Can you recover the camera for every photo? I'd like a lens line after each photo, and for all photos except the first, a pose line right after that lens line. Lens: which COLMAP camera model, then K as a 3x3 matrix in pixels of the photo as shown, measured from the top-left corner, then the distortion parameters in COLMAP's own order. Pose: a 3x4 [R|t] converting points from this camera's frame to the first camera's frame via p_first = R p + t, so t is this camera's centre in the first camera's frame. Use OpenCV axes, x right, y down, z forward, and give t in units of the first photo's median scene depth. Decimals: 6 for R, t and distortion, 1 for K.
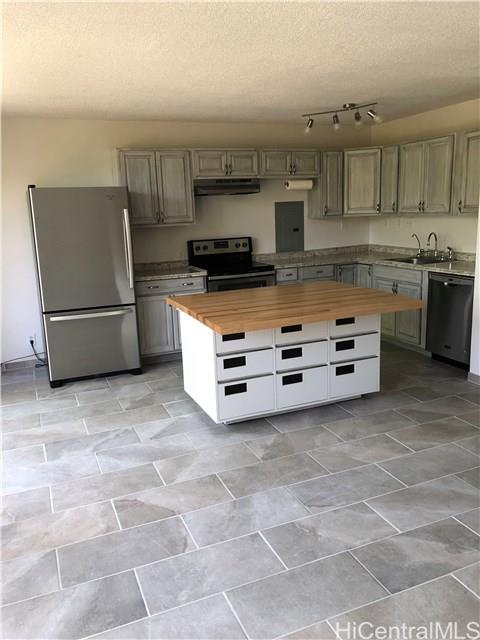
lens RADIAL K [[515.8, 0, 240.2], [0, 515.8, 322.5], [0, 0, 1]] dist [0.027250, -0.024320]
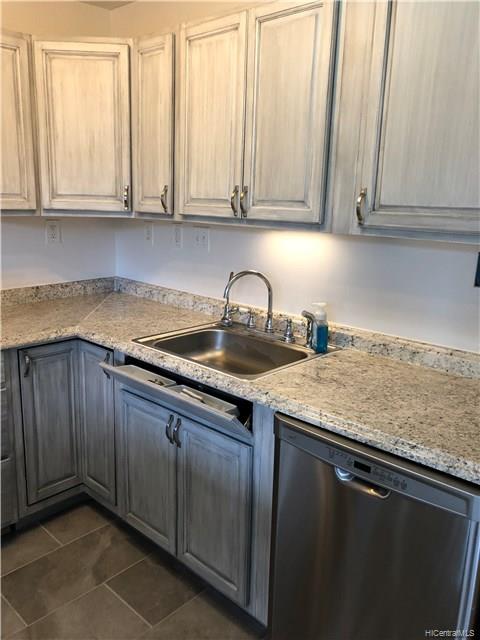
lens RADIAL K [[515.8, 0, 226.0], [0, 515.8, 313.2], [0, 0, 1]] dist [0.027250, -0.024320]
pose [[0.922067, -0.019811, 0.386522, 0.184061], [0.023113, 0.999725, -0.003896, -0.132053], [-0.386339, 0.012526, 0.922272, 0.614390]]
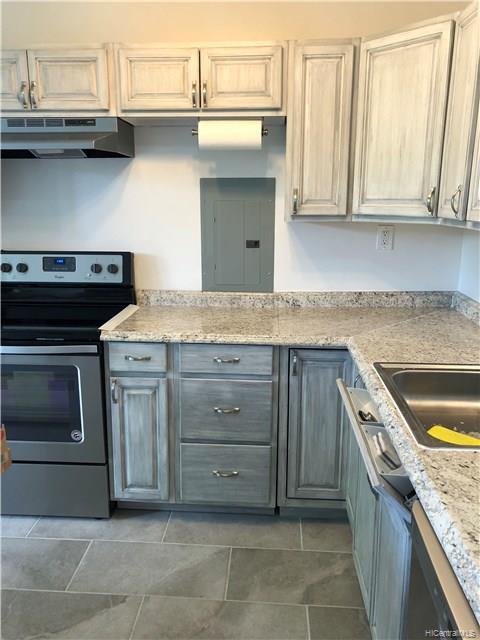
lens RADIAL K [[515.8, 0, 238.1], [0, 515.8, 315.0], [0, 0, 1]] dist [0.027250, -0.024320]
pose [[0.888021, 0.141765, -0.437403, 0.317920], [-0.135866, 0.989708, 0.044934, -0.147611], [0.439271, 0.019526, 0.898142, 0.647198]]
